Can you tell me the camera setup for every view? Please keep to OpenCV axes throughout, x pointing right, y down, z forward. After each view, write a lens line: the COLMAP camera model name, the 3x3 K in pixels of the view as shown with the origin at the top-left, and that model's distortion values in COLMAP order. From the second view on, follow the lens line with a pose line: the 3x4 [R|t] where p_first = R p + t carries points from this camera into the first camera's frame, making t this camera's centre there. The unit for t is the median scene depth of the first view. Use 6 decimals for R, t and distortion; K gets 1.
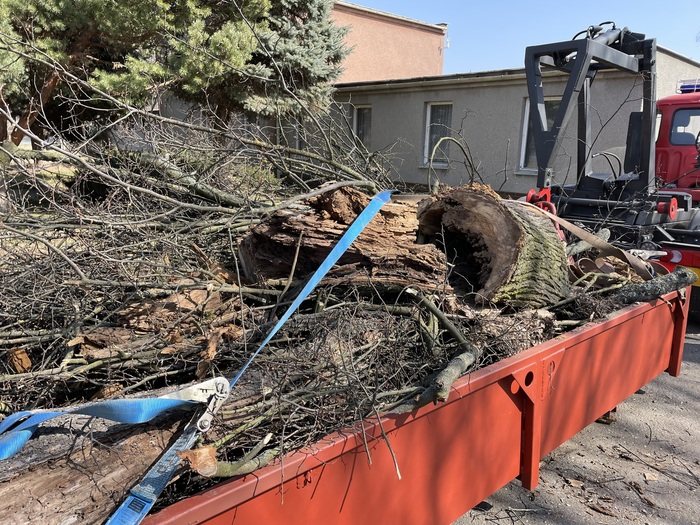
lens RADIAL K [[523.8, 0, 349.3], [0, 523.8, 260.6], [0, 0, 1]] dist [0.077455, -0.096222]
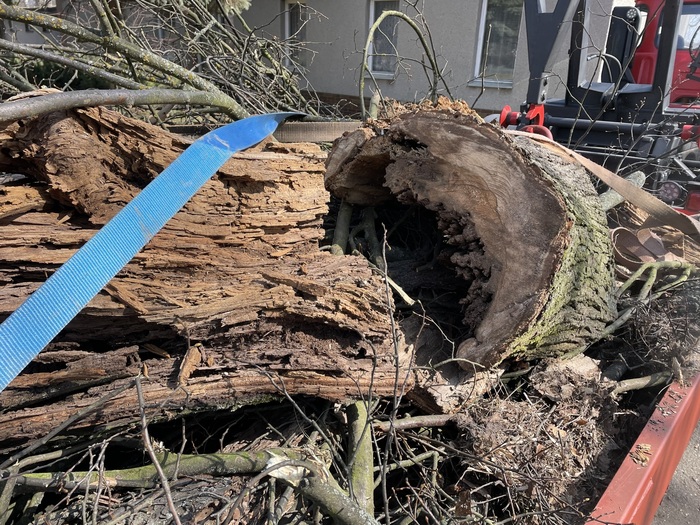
lens RADIAL K [[523.8, 0, 352.4], [0, 523.8, 265.4], [0, 0, 1]] dist [0.077455, -0.096222]
pose [[0.994124, -0.030414, 0.103884, 0.104442], [0.012984, 0.986291, 0.164501, -0.086182], [-0.107463, -0.162186, 0.980891, 0.574396]]
